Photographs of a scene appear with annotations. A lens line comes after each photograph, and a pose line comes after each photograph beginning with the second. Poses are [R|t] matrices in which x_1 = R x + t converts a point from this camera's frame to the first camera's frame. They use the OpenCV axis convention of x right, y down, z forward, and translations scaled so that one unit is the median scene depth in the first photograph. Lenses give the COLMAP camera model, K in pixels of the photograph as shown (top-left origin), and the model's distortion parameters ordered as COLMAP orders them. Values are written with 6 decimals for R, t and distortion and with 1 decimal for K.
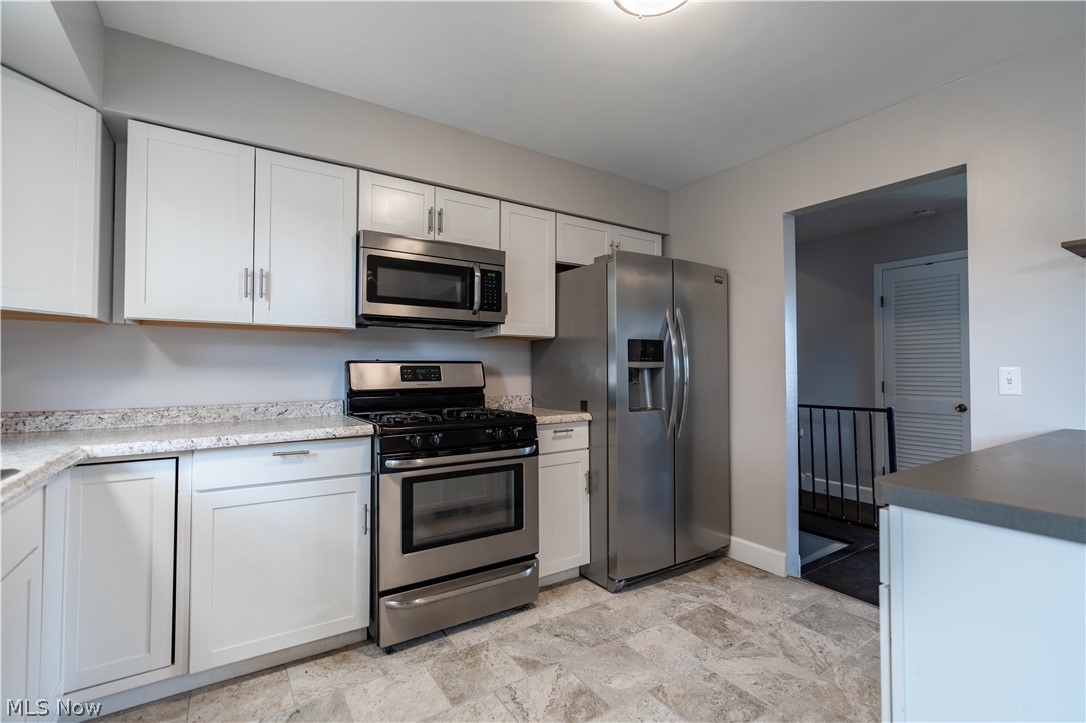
lens RADIAL K [[486.0, 0, 542.9], [0, 486.0, 360.4], [0, 0, 1]] dist [-0.001948, 0.000233]
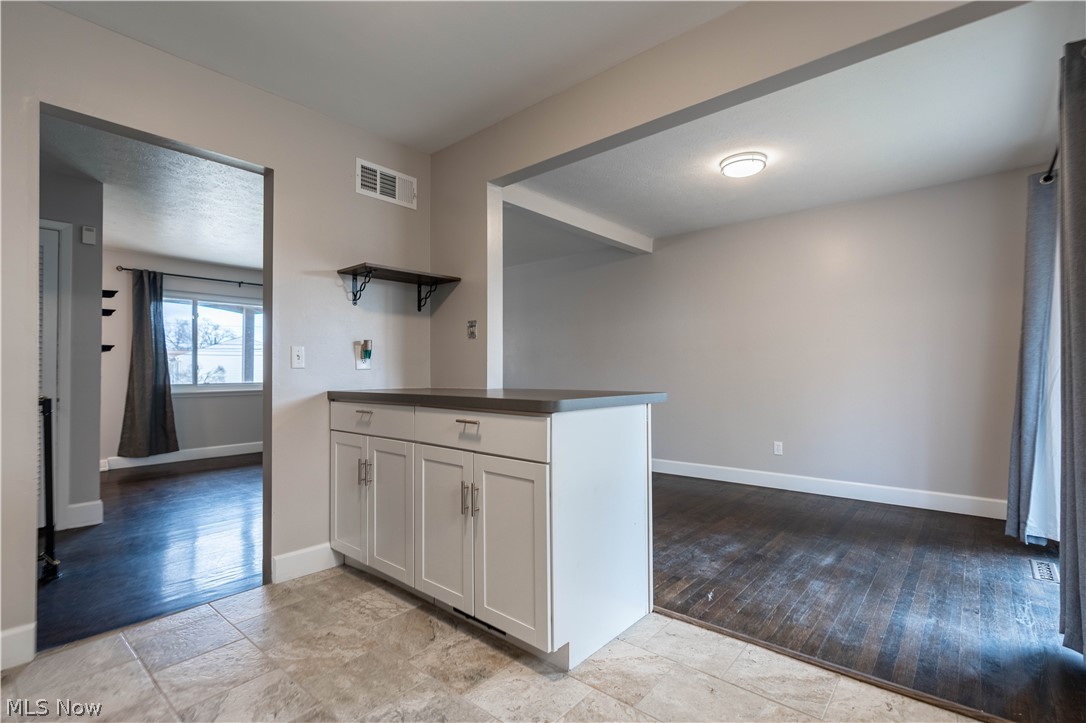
lens RADIAL K [[502.4, 0, 539.6], [0, 502.4, 366.6], [0, 0, 1]] dist [0.000041, 0.000170]
pose [[-0.267559, 0.011745, 0.963470, -0.408617], [-0.012602, 0.999798, -0.015687, 0.069006], [-0.963459, -0.016339, -0.267357, 0.649315]]
